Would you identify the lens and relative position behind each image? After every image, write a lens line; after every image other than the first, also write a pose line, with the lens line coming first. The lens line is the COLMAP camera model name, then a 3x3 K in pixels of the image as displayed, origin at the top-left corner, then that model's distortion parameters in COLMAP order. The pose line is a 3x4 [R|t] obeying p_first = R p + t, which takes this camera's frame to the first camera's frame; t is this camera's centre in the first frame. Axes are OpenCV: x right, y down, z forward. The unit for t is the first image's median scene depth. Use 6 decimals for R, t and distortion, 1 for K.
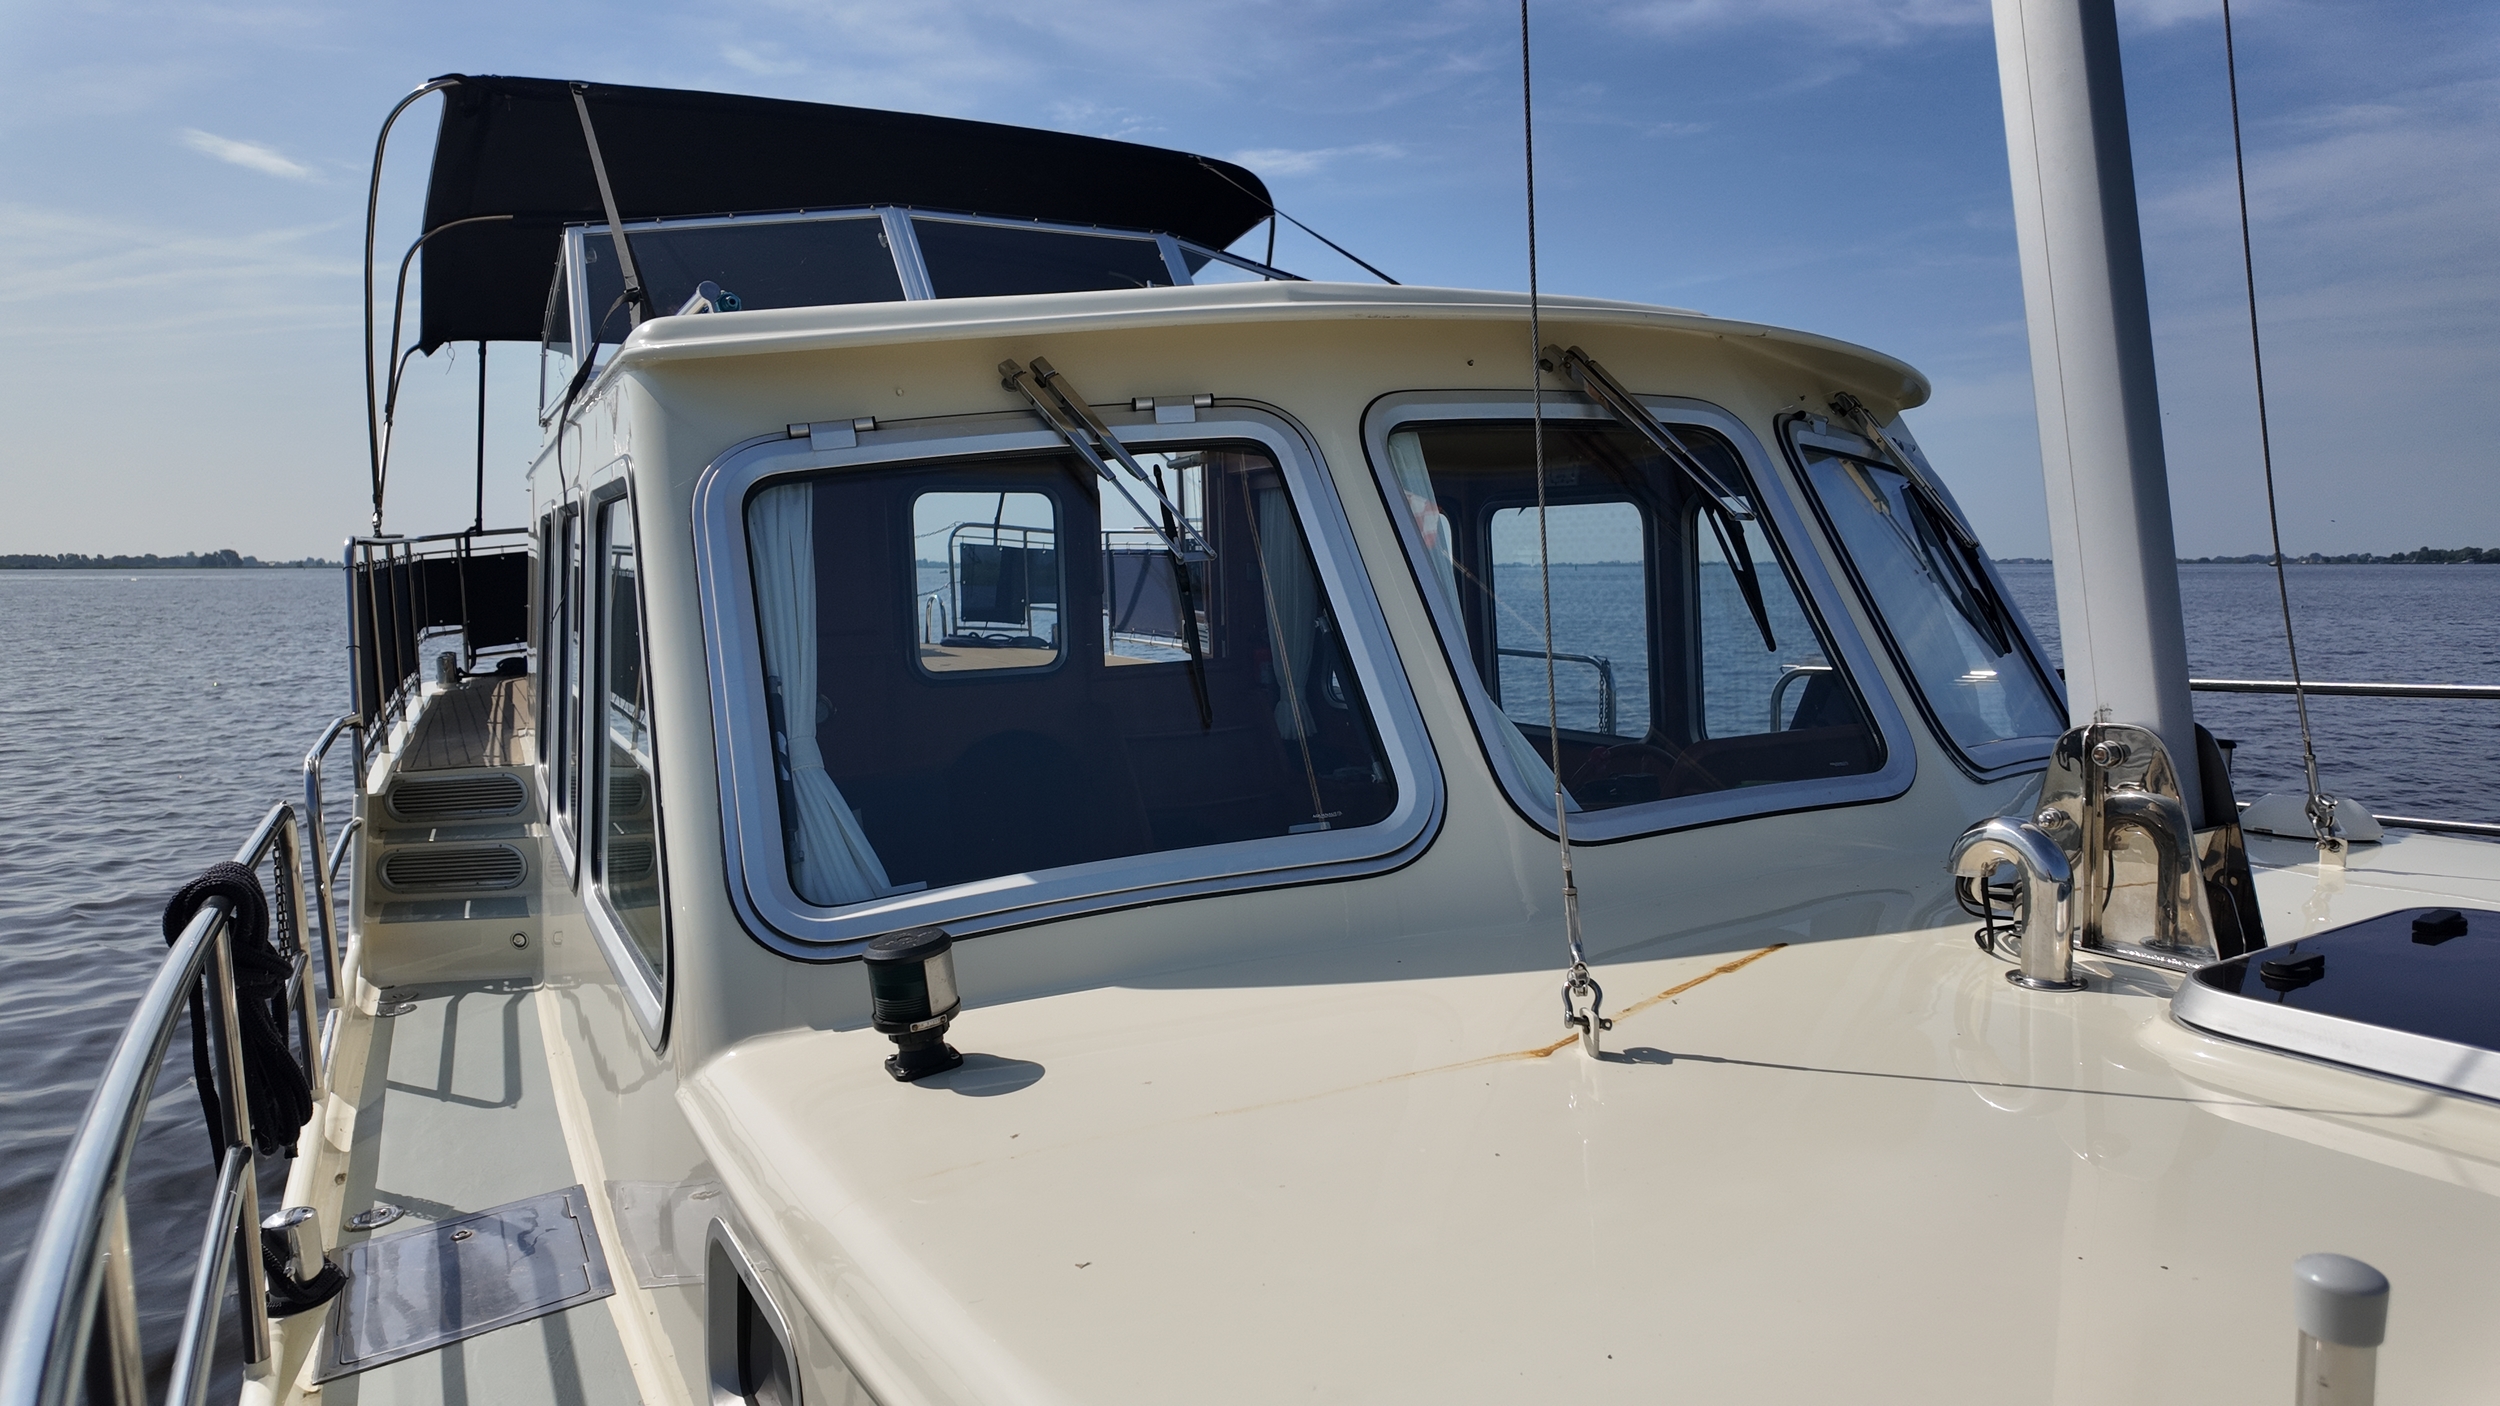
lens RADIAL K [[1435.6, 0, 1266.4], [0, 1435.6, 691.1], [0, 0, 1]] dist [0.042525, -0.004094]
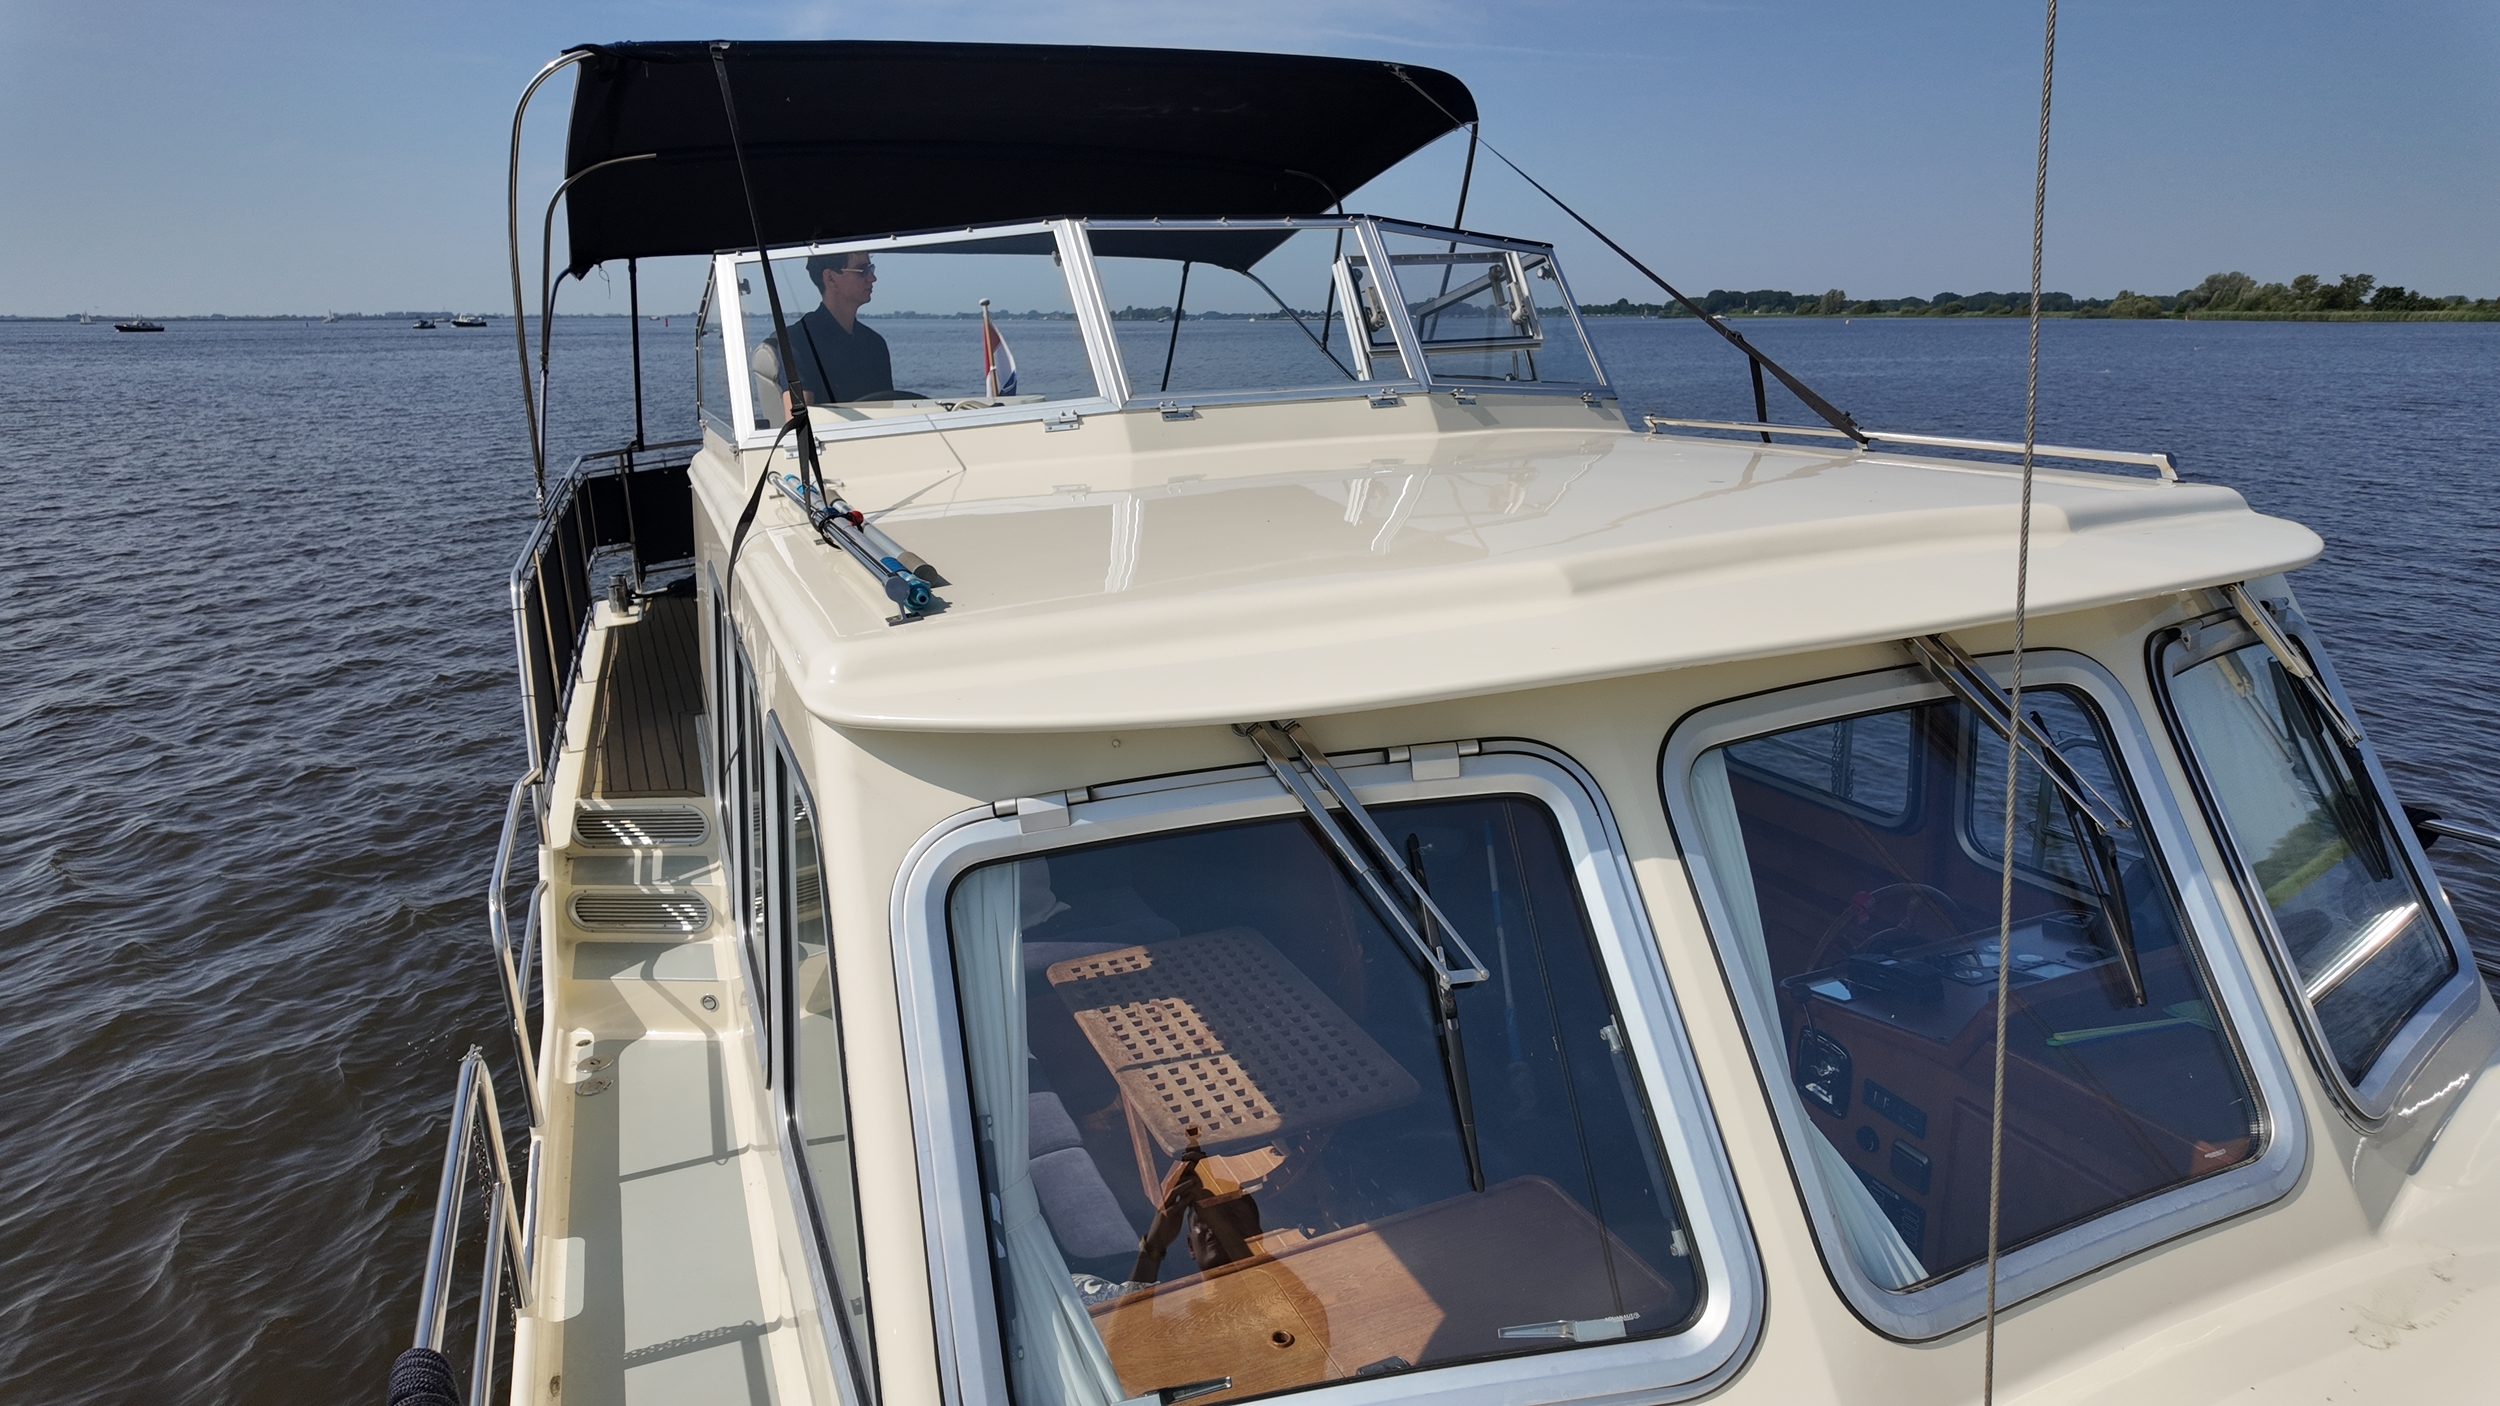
lens RADIAL K [[1435.6, 0, 1272.4], [0, 1435.6, 712.9], [0, 0, 1]] dist [0.042525, -0.004094]
pose [[0.995524, 0.030641, -0.089401, -0.033297], [-0.014699, 0.984670, 0.173804, -0.146019], [0.093356, -0.171712, 0.980714, 0.068090]]
